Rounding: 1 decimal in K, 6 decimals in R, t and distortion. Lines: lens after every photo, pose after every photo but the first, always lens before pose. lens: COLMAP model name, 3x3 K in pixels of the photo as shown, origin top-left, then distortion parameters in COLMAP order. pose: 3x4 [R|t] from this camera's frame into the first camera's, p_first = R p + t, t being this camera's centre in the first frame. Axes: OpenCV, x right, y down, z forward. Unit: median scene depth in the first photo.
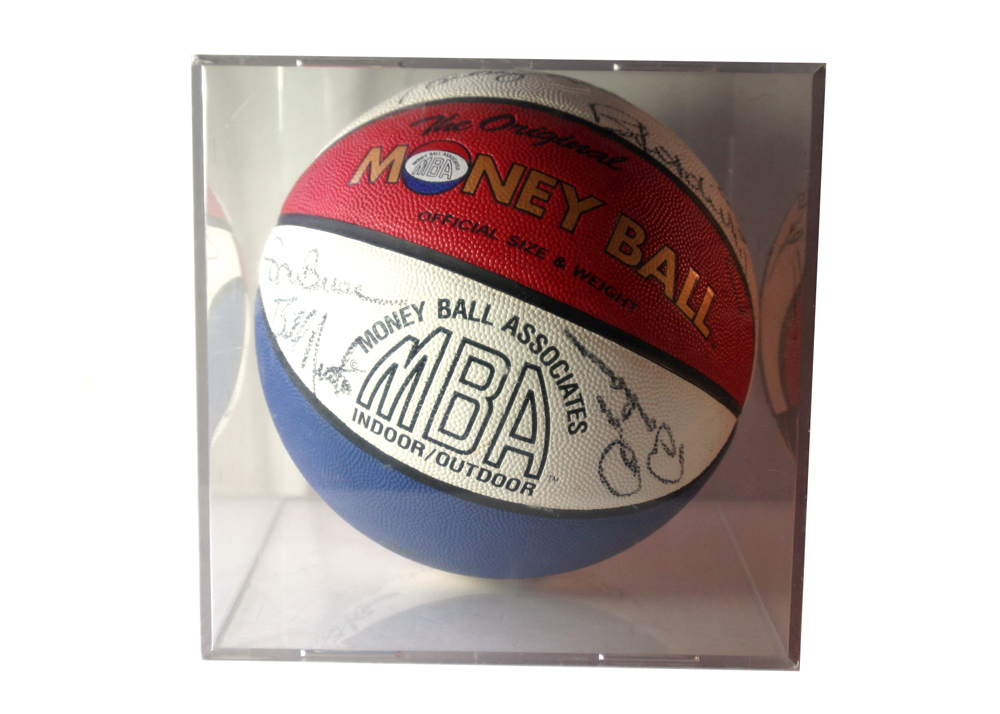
lens RADIAL K [[1564.8, 0, 497.4], [0, 1564.8, 356.2], [0, 0, 1]] dist [-0.007659, 0.000000]
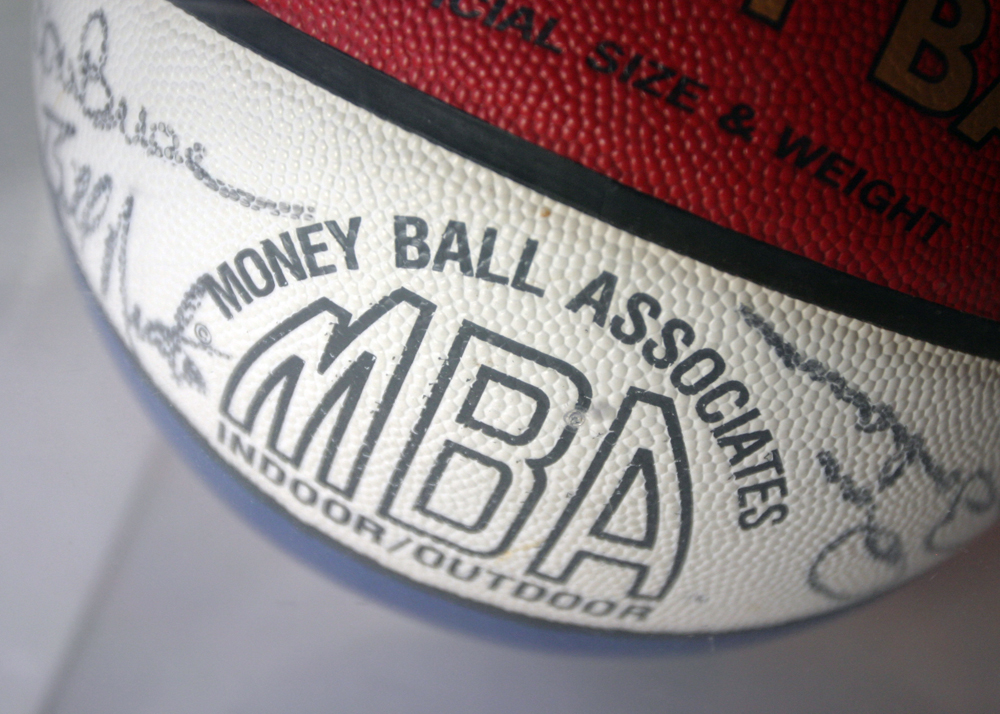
lens RADIAL K [[1621.7, 0, 507.1], [0, 1621.7, 358.7], [0, 0, 1]] dist [0.021861, 0.000000]
pose [[0.996031, 0.027544, -0.084642, 0.020747], [0.005446, 0.930276, 0.366820, -0.142960], [0.088844, -0.365825, 0.926434, 0.637000]]
